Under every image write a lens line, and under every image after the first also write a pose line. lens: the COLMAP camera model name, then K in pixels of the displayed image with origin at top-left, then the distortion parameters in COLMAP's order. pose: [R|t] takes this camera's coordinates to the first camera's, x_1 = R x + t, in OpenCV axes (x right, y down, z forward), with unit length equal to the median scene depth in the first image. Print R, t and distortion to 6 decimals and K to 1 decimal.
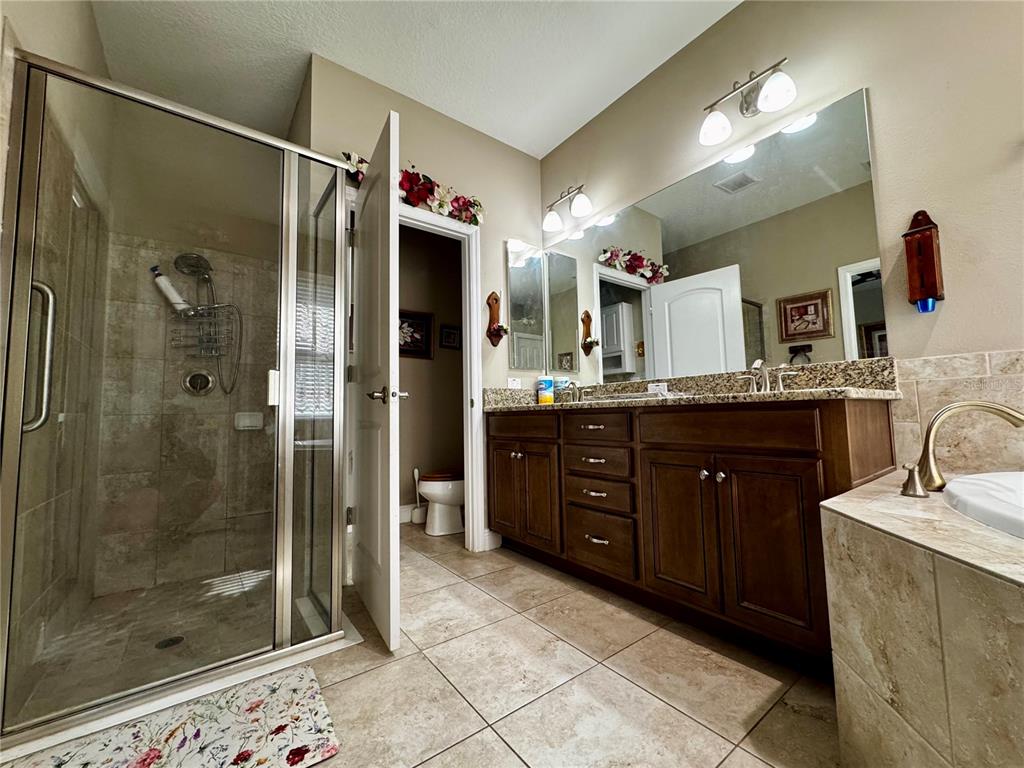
lens RADIAL K [[407.6, 0, 512.8], [0, 407.6, 385.4], [0, 0, 1]] dist [-0.003821, 0.000214]
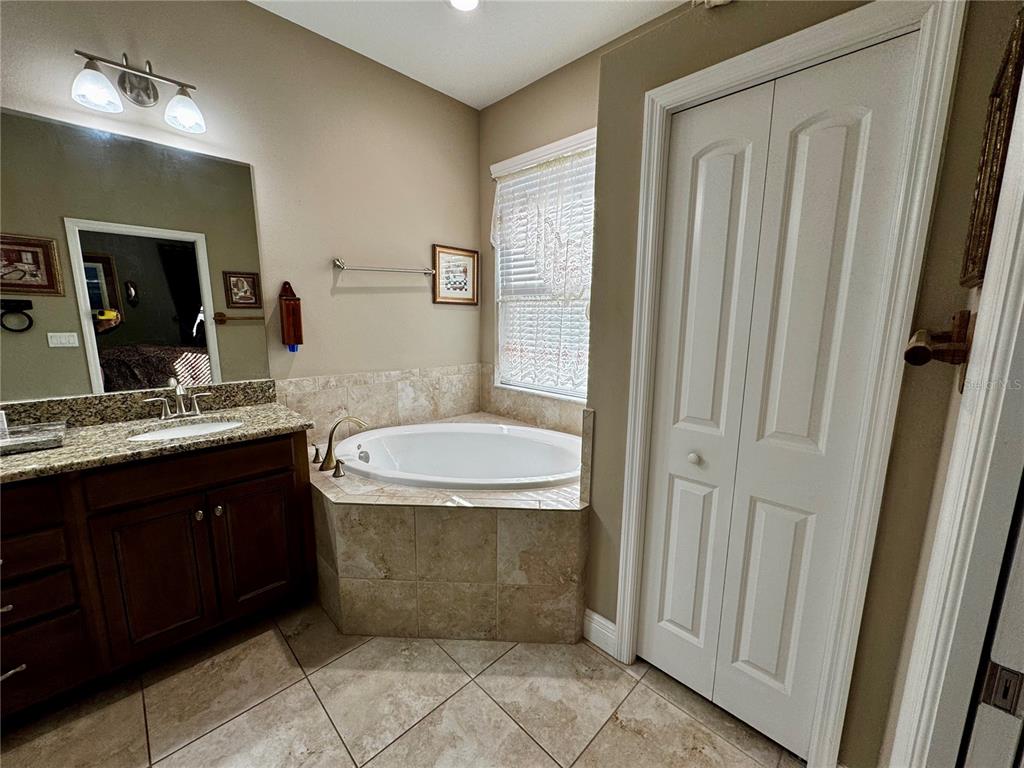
lens RADIAL K [[407.6, 0, 512.8], [0, 407.6, 385.4], [0, 0, 1]] dist [-0.003821, 0.000214]
pose [[-0.135724, -0.148108, 0.979614, -0.637043], [-0.078479, 0.987263, 0.138391, -0.330457], [-0.987634, -0.058096, -0.145619, 0.381922]]
